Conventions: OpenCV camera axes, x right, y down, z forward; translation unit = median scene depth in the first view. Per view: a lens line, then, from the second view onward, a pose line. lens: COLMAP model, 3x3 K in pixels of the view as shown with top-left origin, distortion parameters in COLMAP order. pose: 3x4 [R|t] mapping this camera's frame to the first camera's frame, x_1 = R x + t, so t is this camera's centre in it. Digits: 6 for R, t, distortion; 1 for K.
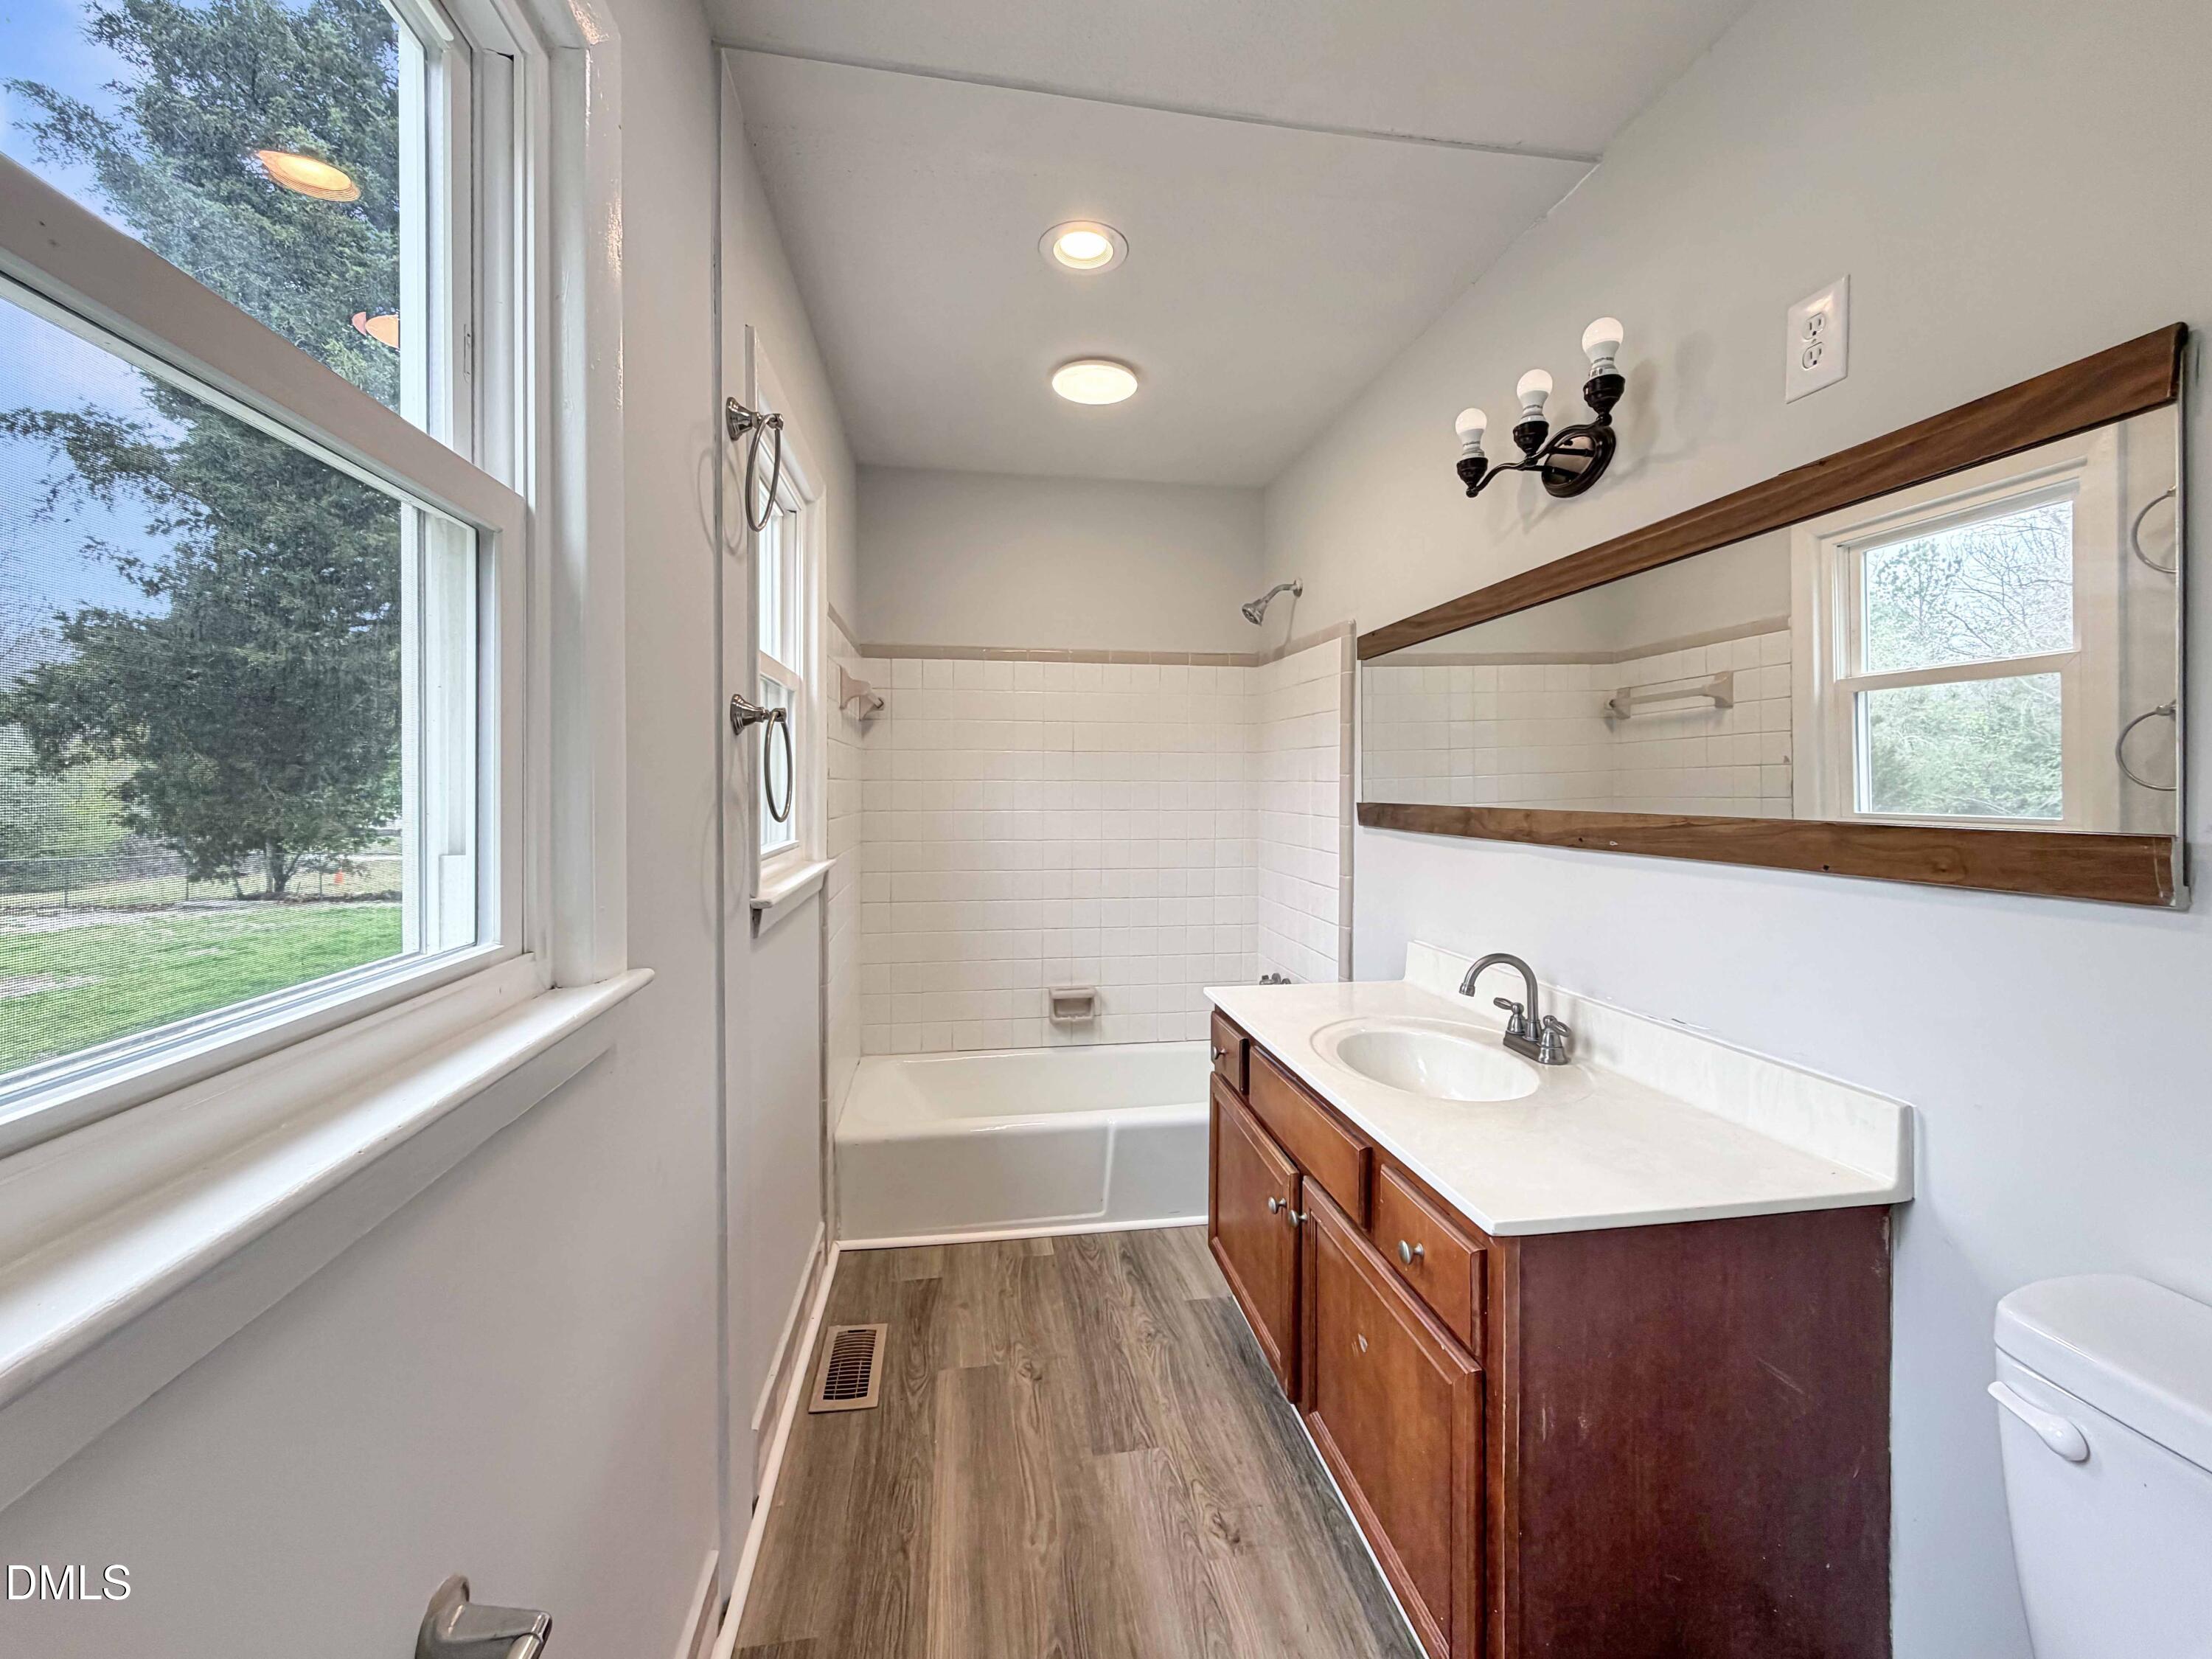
lens RADIAL K [[888.7, 0, 1106.4], [0, 888.7, 788.6], [0, 0, 1]] dist [0.000058, 0.000001]
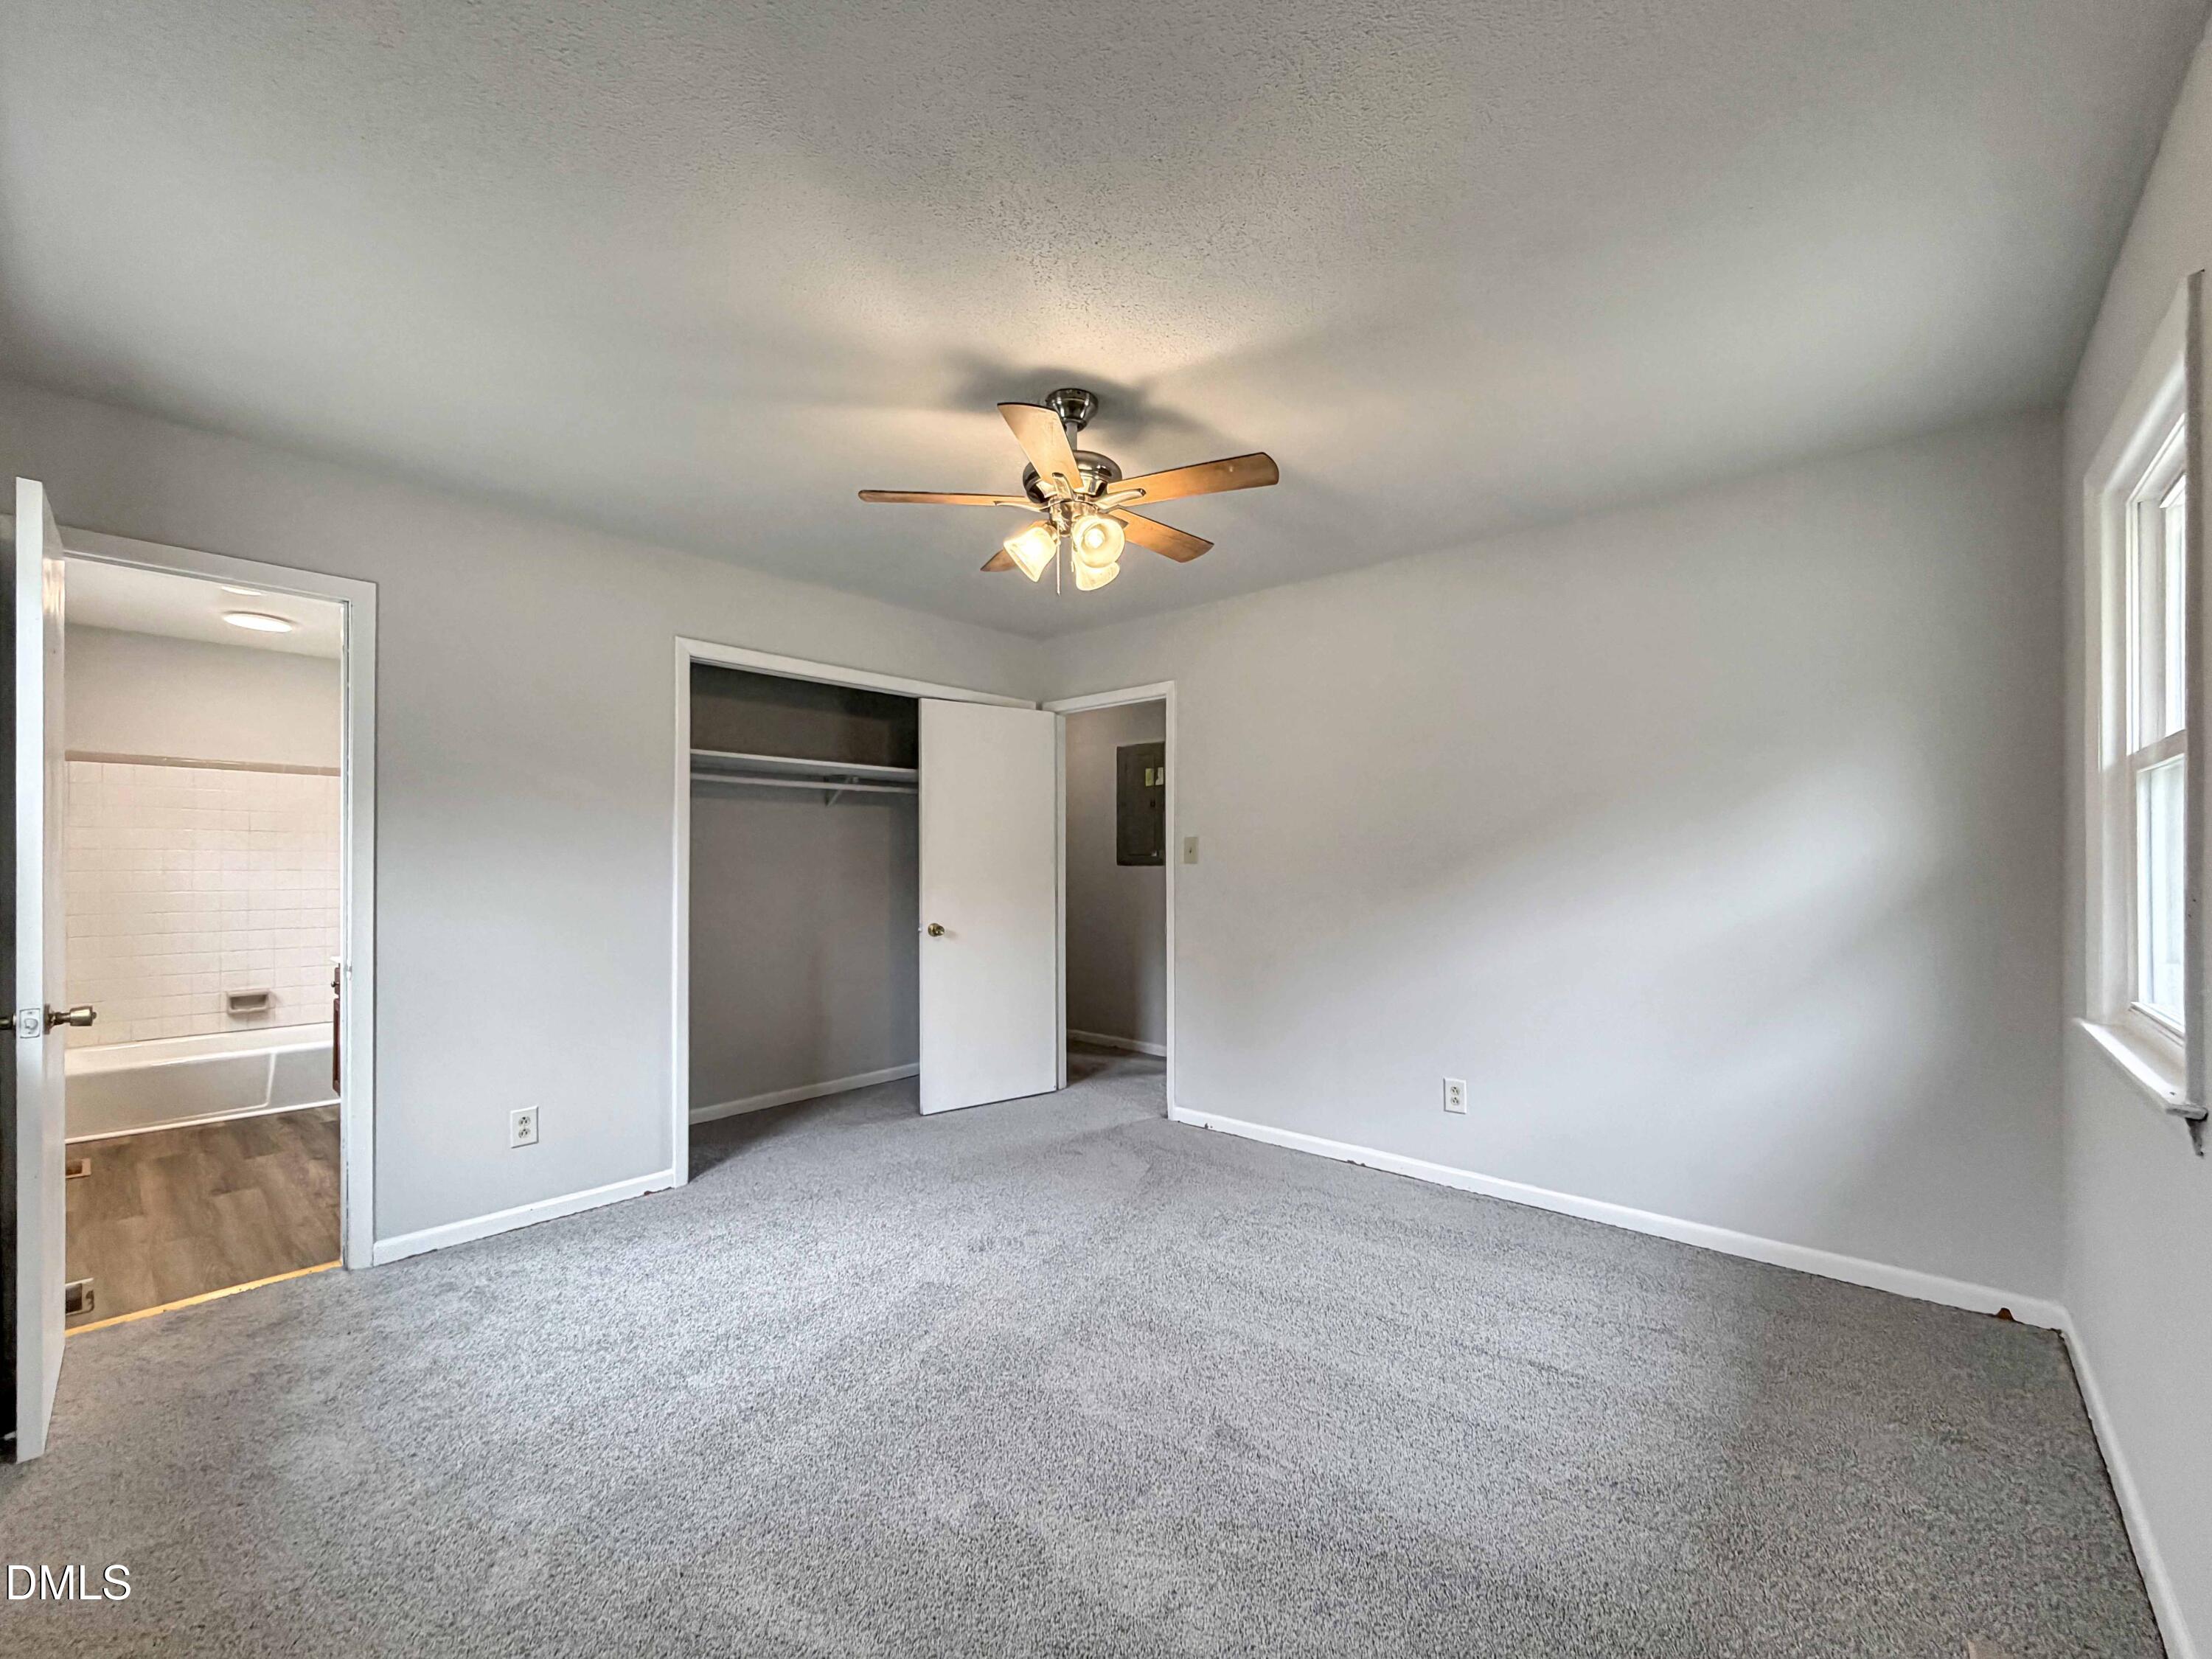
lens RADIAL K [[898.1, 0, 1106.5], [0, 898.1, 855.9], [0, 0, 1]] dist [0.000016, -0.000022]
pose [[0.771761, 0.000538, 0.635913, 0.118555], [0.000606, 0.999999, -0.001582, -0.001519], [-0.635913, 0.001606, 0.771759, -1.124617]]
